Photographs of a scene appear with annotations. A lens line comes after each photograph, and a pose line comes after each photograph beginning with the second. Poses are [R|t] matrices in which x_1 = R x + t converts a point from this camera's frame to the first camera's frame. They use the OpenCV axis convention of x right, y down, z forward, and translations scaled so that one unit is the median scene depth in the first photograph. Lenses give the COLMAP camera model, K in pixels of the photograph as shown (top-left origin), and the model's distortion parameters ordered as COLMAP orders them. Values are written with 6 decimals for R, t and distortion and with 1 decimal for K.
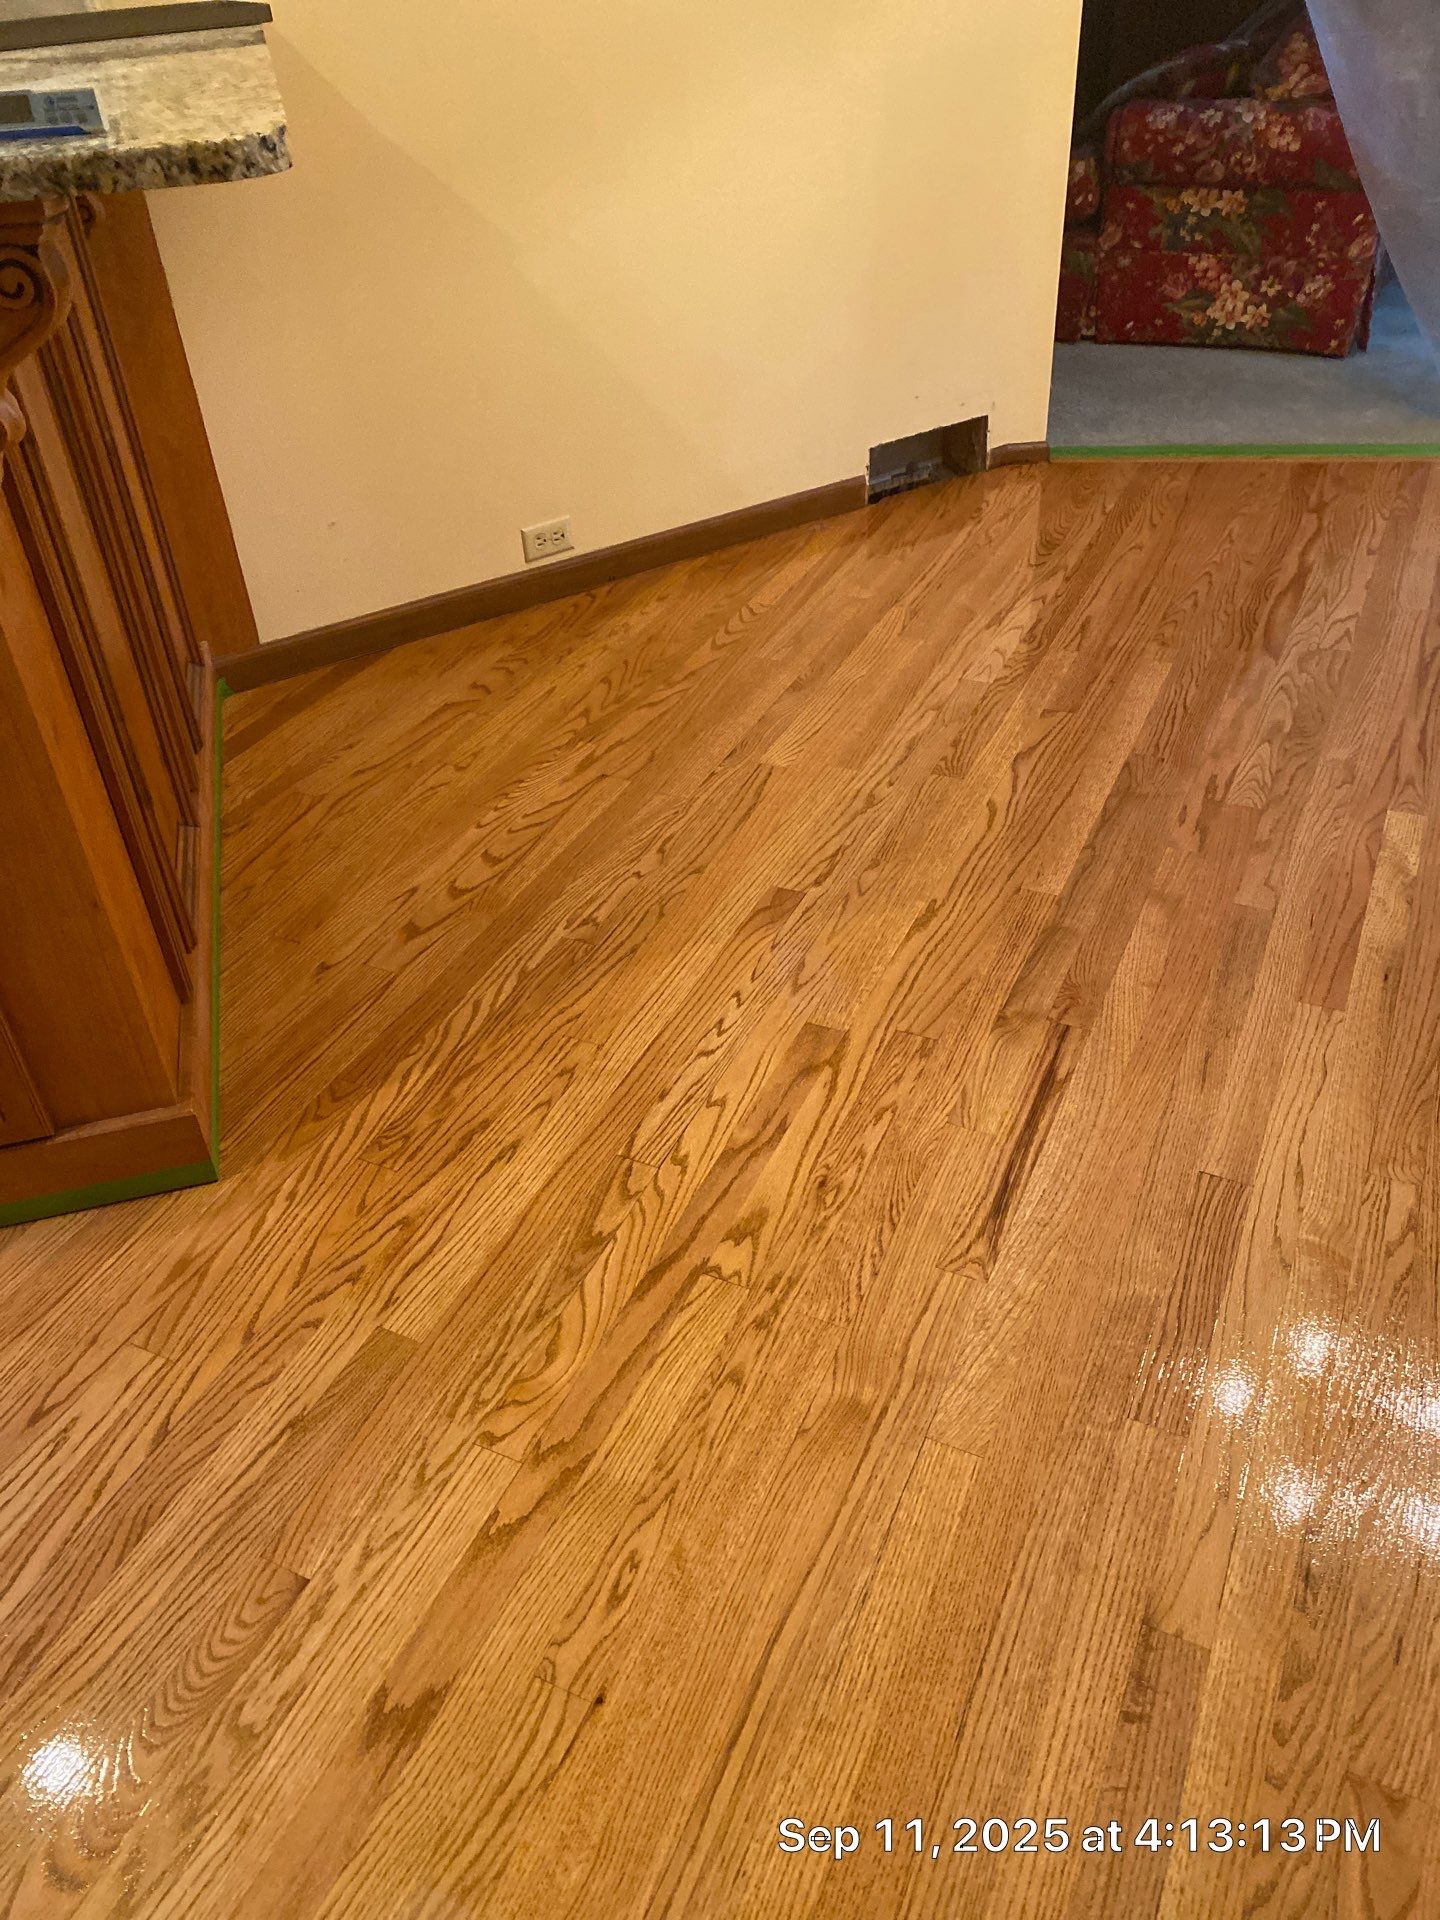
lens RADIAL K [[1459.4, 0, 702.5], [0, 1459.4, 951.6], [0, 0, 1]] dist [0.043299, -0.052275]
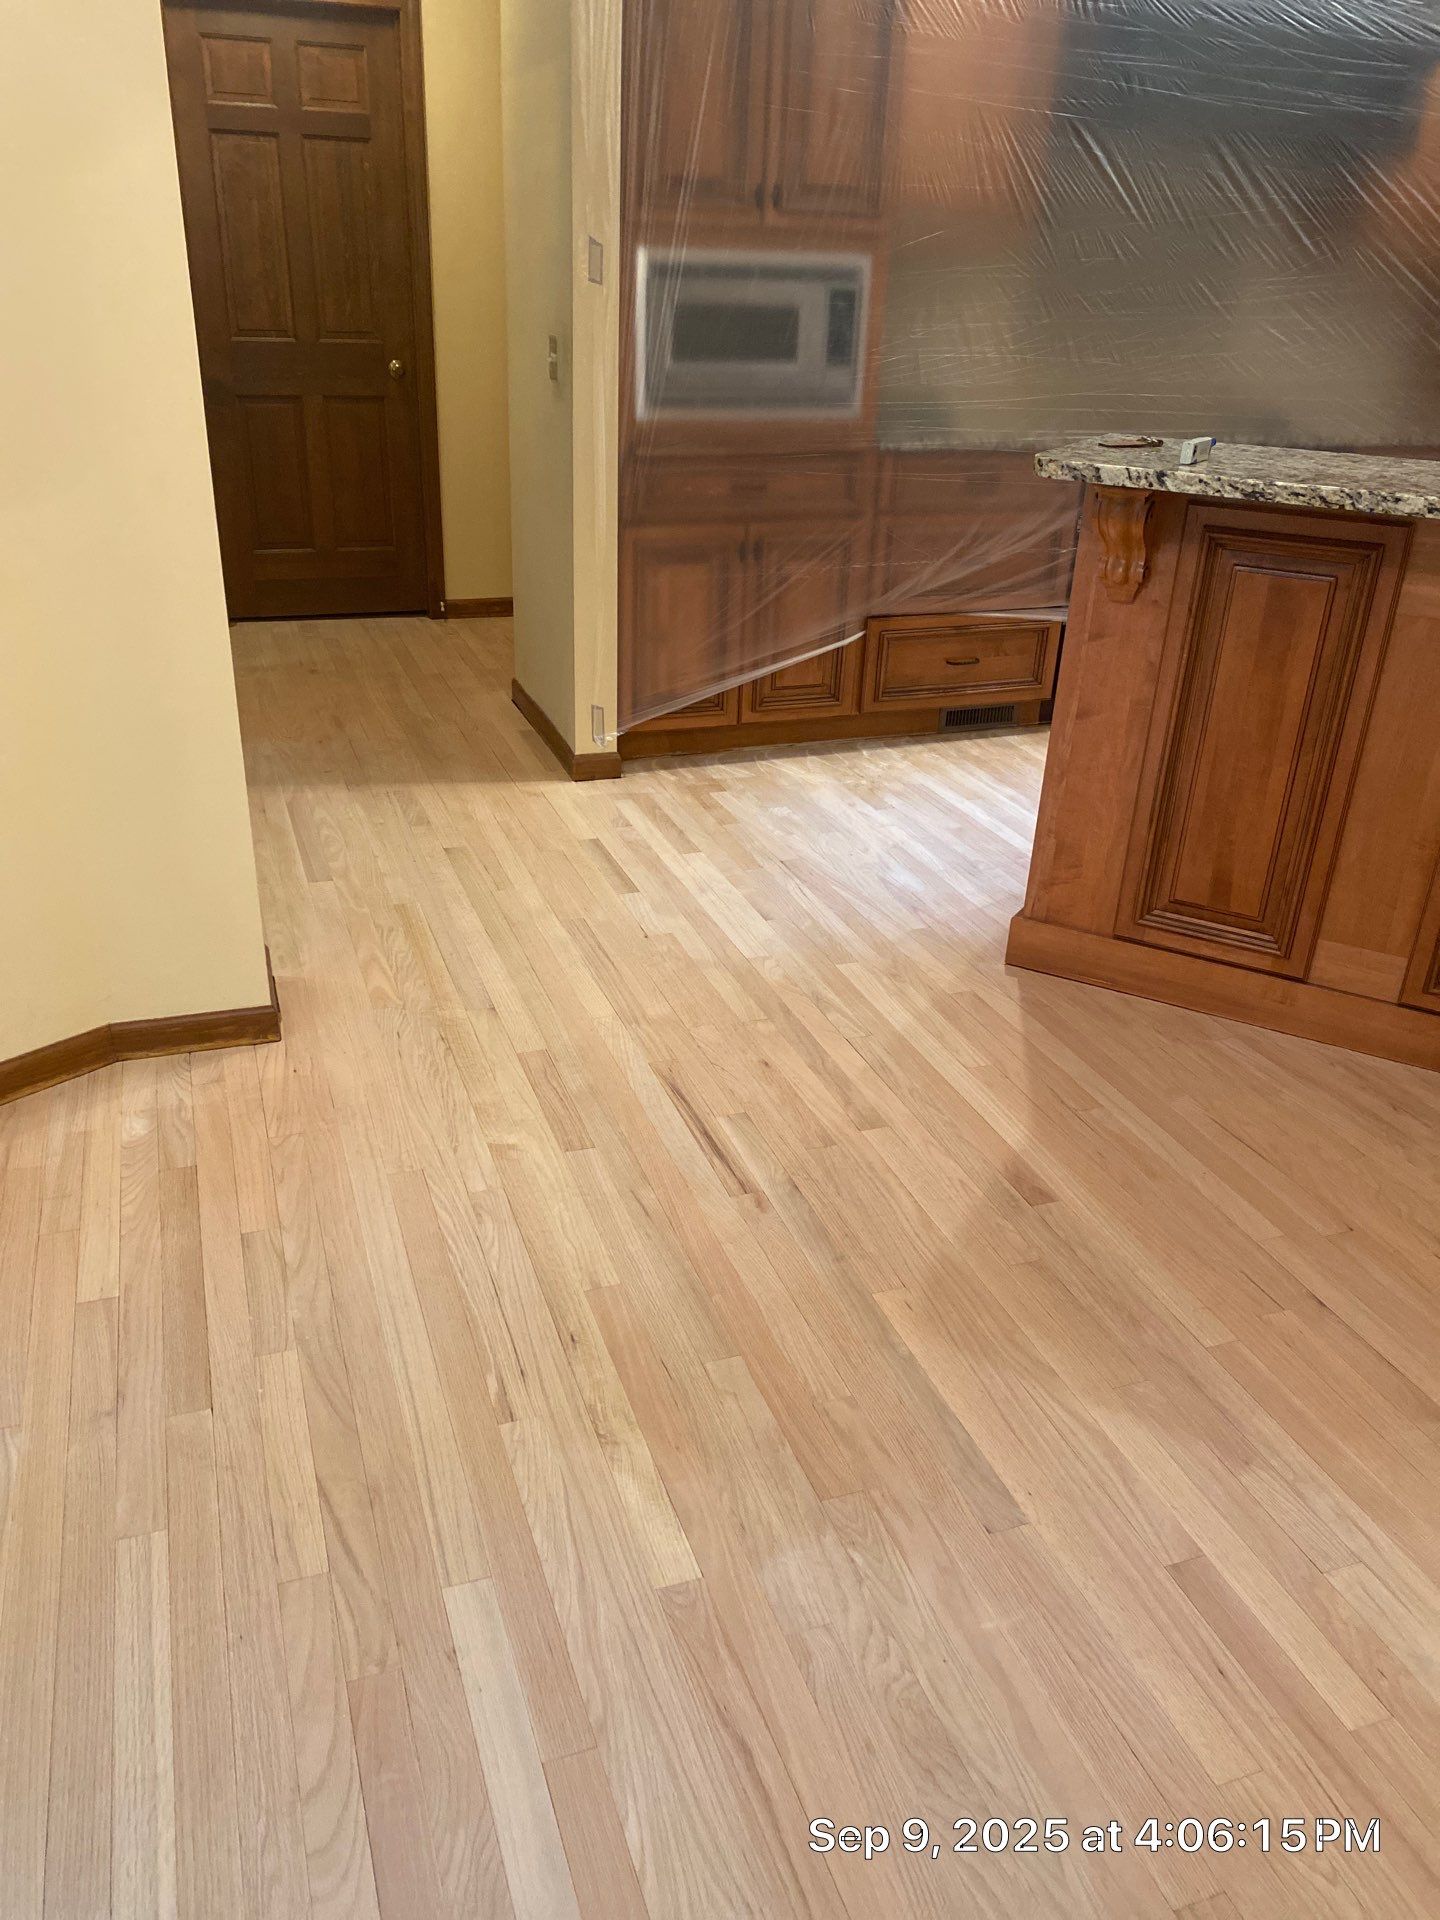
lens RADIAL K [[1459.4, 0, 709.8], [0, 1459.4, 972.7], [0, 0, 1]] dist [0.043299, -0.052275]
pose [[-0.708388, 0.331463, -0.623152, 1.024466], [-0.417111, 0.515625, 0.748431, -1.003911], [0.569390, 0.790103, -0.227006, 1.158287]]
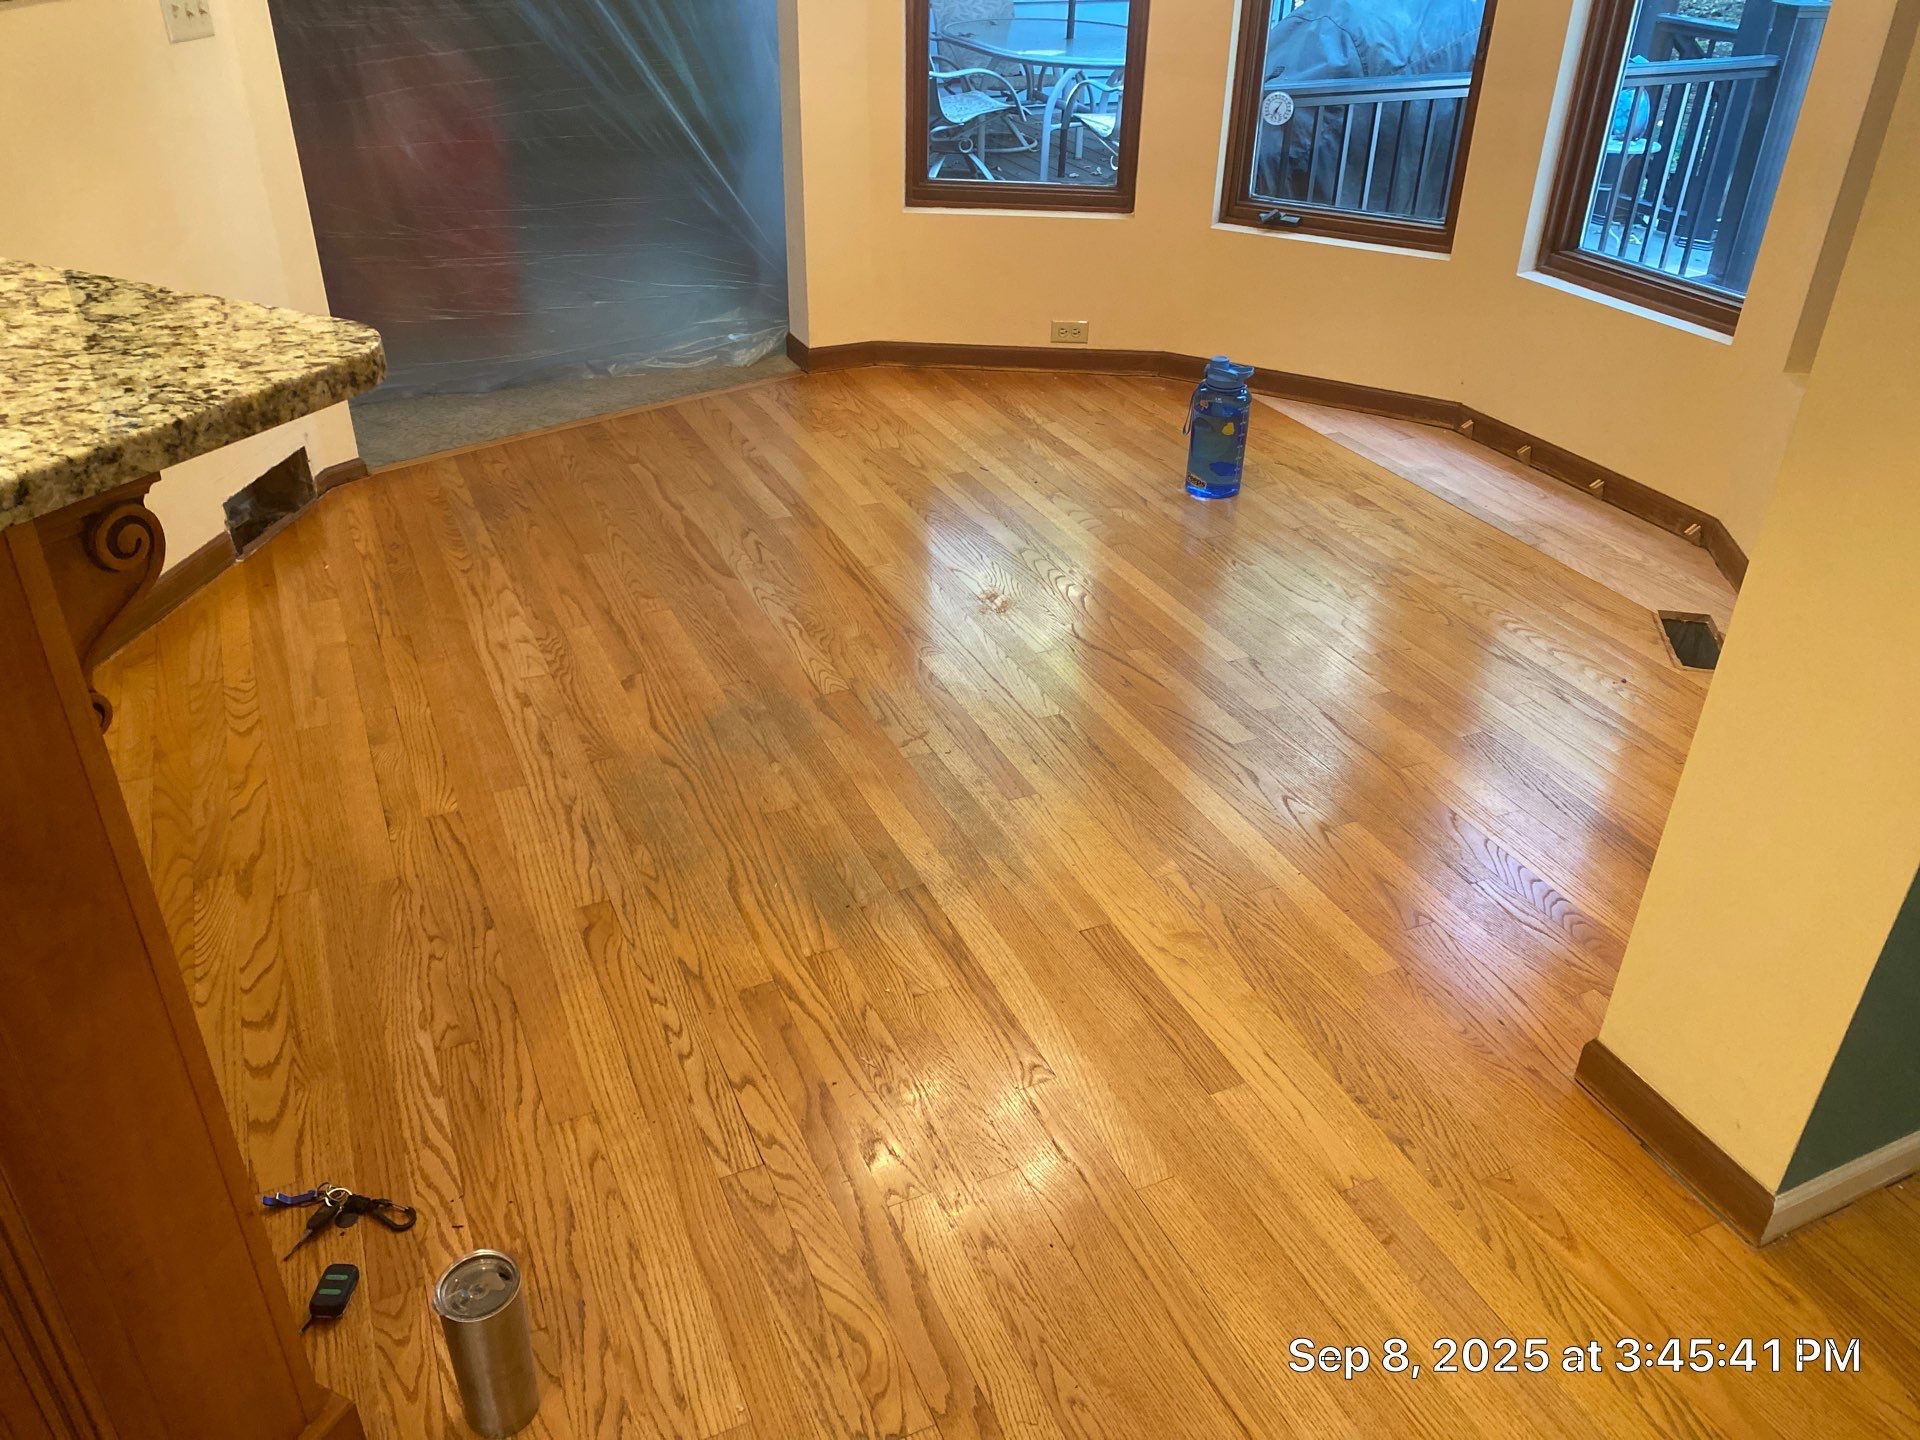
lens RADIAL K [[1459.4, 0, 962.1], [0, 1459.4, 701.7], [0, 0, 1]] dist [0.043299, -0.052275]
pose [[0.640407, -0.332574, 0.692295, -0.530313], [0.414389, 0.908548, 0.053130, -0.142168], [-0.646653, 0.252855, 0.719656, 0.057175]]
